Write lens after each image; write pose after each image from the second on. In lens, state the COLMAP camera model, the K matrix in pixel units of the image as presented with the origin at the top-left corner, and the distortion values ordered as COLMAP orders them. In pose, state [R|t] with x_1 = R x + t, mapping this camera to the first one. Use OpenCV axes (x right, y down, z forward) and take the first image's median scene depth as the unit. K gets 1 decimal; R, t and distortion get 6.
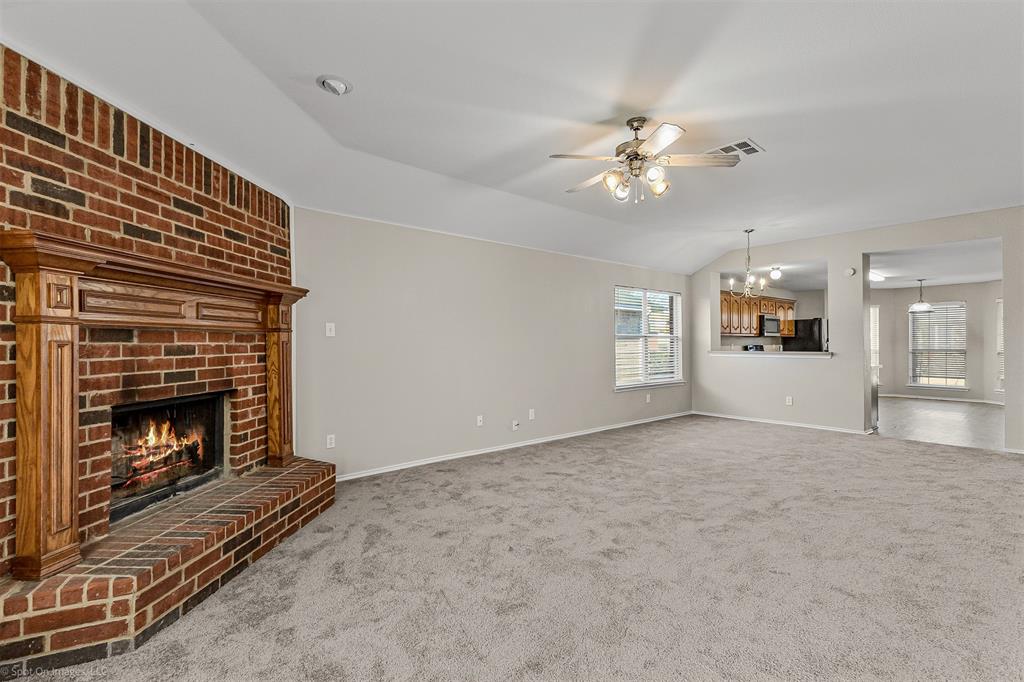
lens RADIAL K [[478.6, 0, 509.0], [0, 478.6, 341.0], [0, 0, 1]] dist [0.021338, -0.001709]
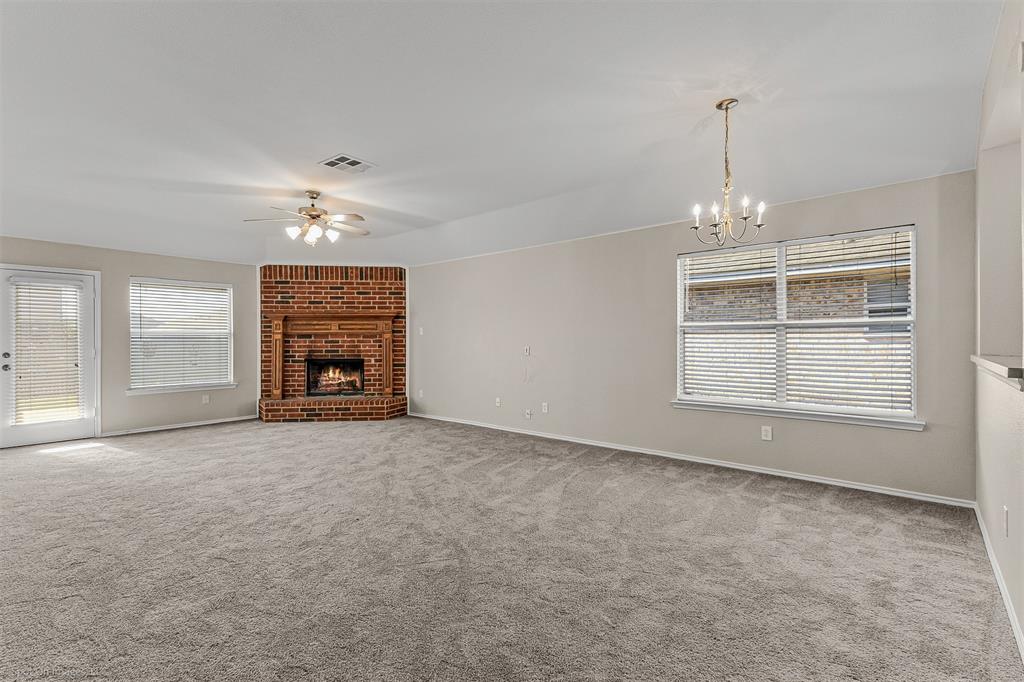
lens RADIAL K [[478.6, 0, 509.4], [0, 478.6, 337.7], [0, 0, 1]] dist [0.021338, -0.001709]
pose [[0.154854, -0.000430, -0.987937, 2.031972], [0.008589, 0.999963, 0.000911, 0.002220], [0.987900, -0.008626, 0.154852, 1.479888]]
